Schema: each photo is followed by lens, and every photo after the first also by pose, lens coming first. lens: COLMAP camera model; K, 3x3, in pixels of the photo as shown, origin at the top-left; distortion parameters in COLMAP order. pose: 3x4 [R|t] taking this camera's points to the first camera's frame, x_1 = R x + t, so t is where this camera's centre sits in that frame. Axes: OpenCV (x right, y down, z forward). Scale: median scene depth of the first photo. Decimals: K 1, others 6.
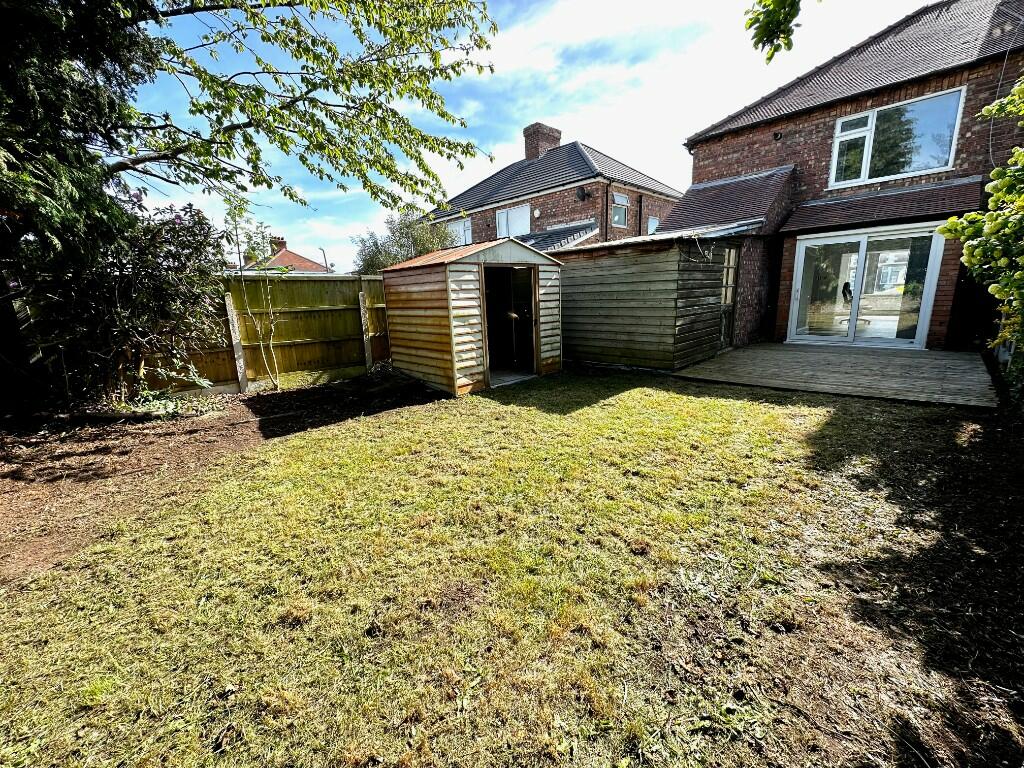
lens RADIAL K [[408.5, 0, 512.4], [0, 408.5, 381.0], [0, 0, 1]] dist [-0.000753, -0.000068]
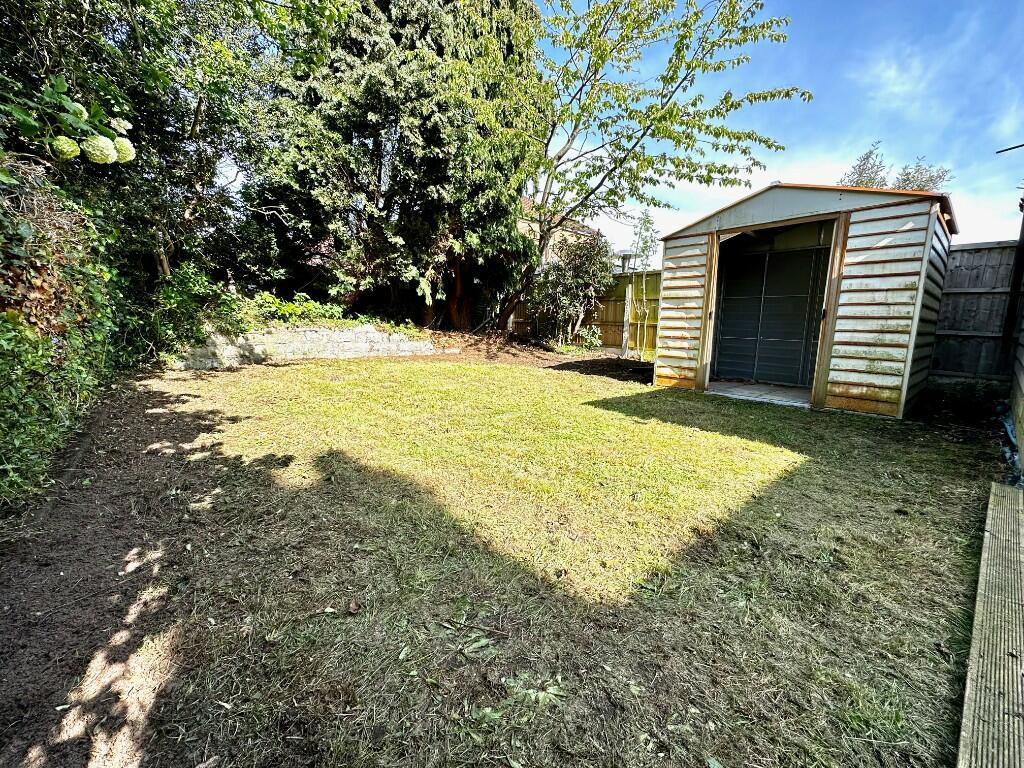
lens RADIAL K [[407.7, 0, 514.2], [0, 407.7, 382.4], [0, 0, 1]] dist [0.001298, 0.000033]
pose [[-0.072853, 0.184786, -0.980075, 0.780957], [-0.227693, 0.953652, 0.196730, -0.076539], [0.971004, 0.237489, -0.027401, 0.711635]]
